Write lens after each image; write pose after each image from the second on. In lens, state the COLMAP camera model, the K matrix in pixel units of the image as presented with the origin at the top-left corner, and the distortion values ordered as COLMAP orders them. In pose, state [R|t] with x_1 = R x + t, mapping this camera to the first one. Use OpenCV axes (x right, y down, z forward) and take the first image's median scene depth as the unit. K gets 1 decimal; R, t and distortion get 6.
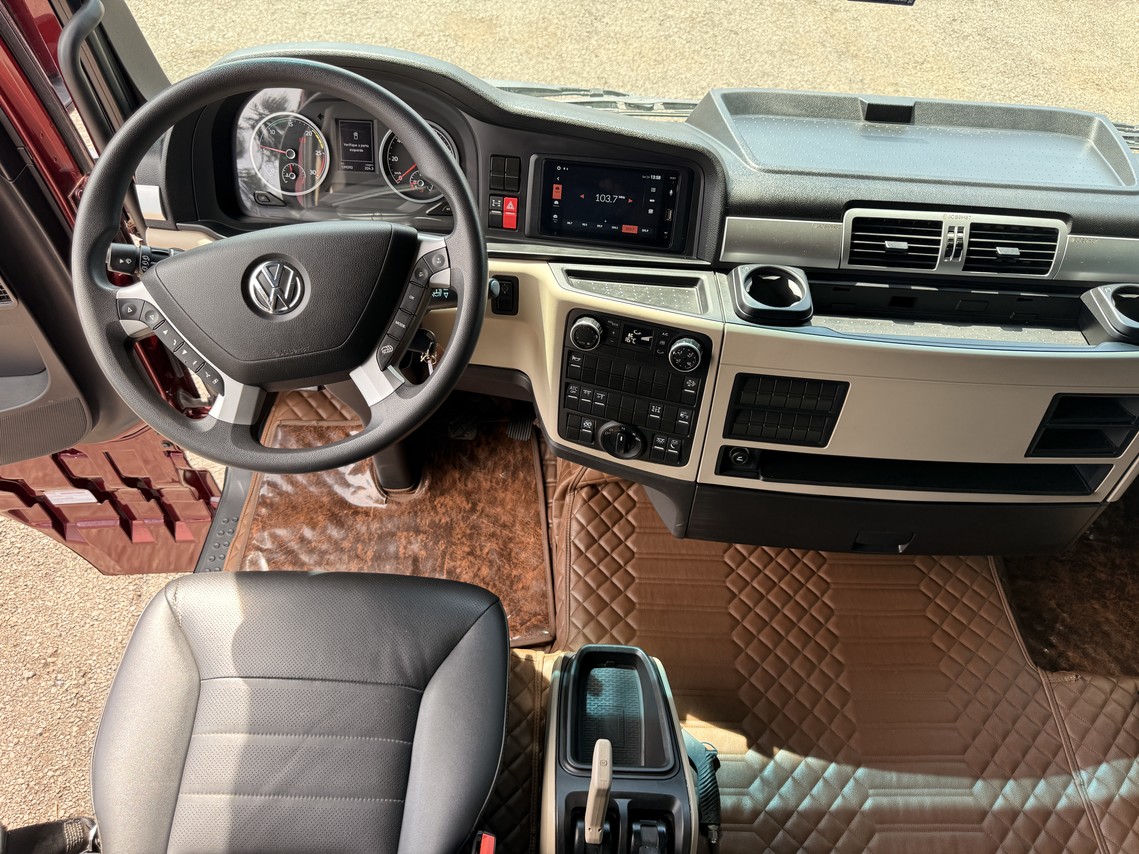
lens RADIAL K [[801.6, 0, 563.7], [0, 801.6, 424.0], [0, 0, 1]] dist [0.035671, -0.042400]
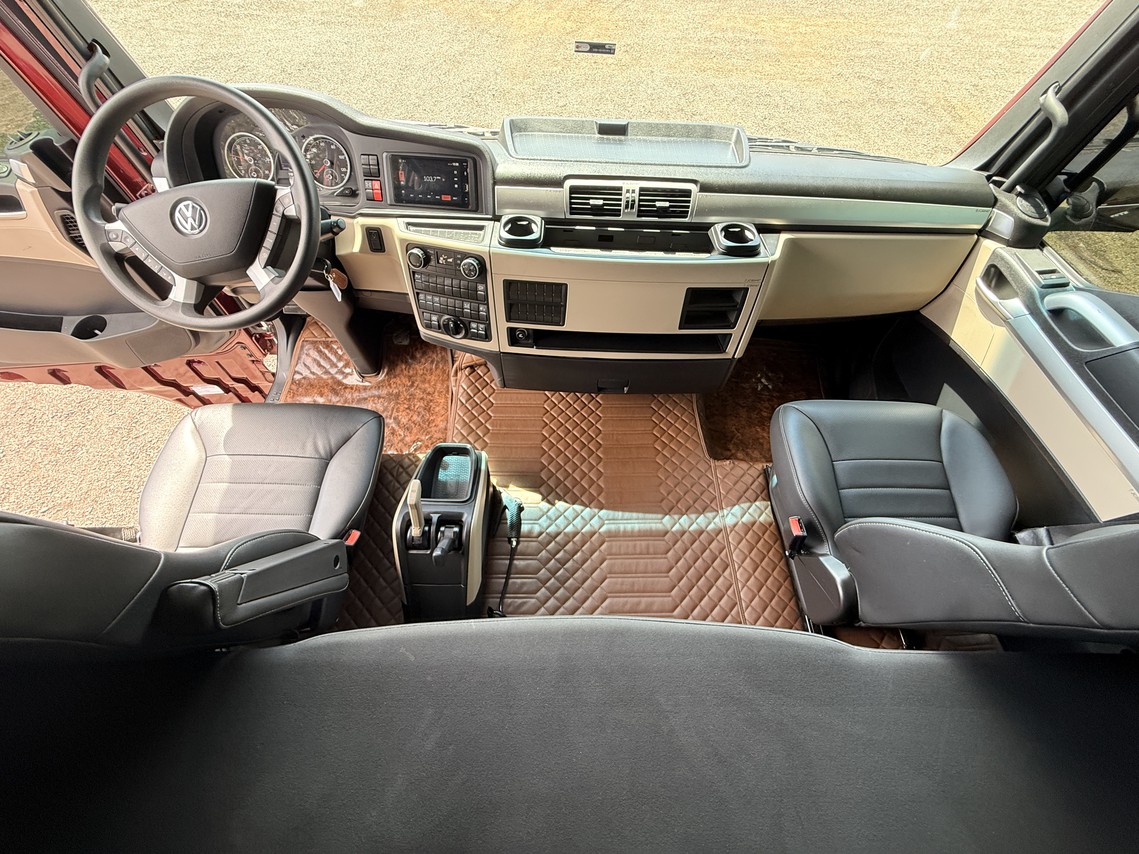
lens RADIAL K [[450.1, 0, 569.8], [0, 450.1, 425.2], [0, 0, 1]] dist [0.002537, -0.000023]
pose [[0.999721, -0.020838, -0.011140, 0.334389], [0.021832, 0.994937, 0.098098, 0.143550], [0.009040, -0.098313, 0.995114, 0.004807]]
